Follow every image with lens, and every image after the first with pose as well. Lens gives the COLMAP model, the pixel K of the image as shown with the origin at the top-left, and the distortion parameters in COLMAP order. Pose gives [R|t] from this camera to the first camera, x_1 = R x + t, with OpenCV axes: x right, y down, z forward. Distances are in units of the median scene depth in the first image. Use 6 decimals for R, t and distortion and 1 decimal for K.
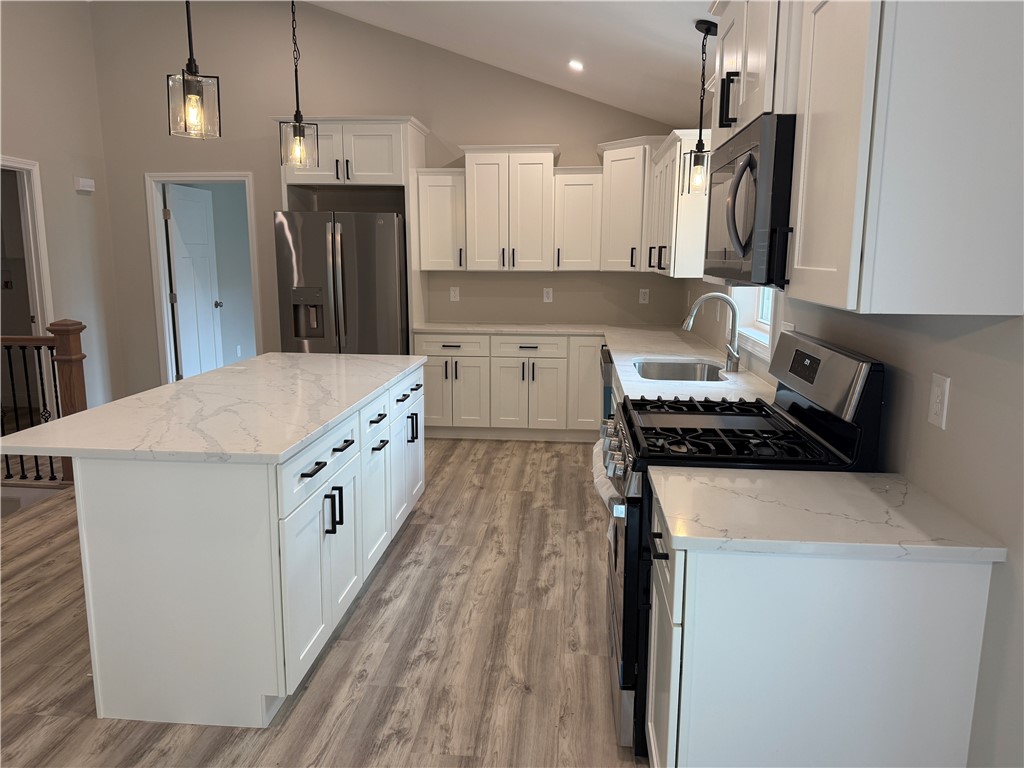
lens RADIAL K [[714.8, 0, 512.0], [0, 714.8, 384.0], [0, 0, 1]] dist [0.090357, -0.114242]
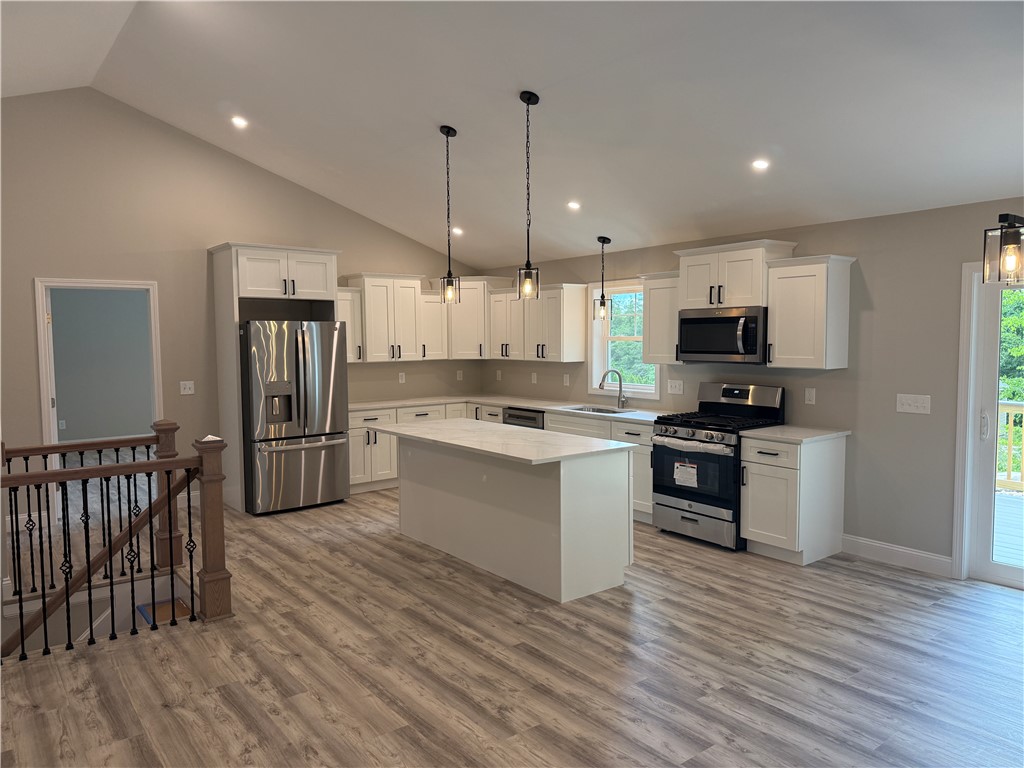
lens RADIAL K [[714.8, 0, 512.0], [0, 714.8, 384.0], [0, 0, 1]] dist [0.090357, -0.114242]
pose [[0.731109, -0.058125, 0.679780, -0.791077], [0.133426, 0.989306, -0.058910, -0.004705], [-0.669087, 0.133770, 0.731046, -0.149298]]
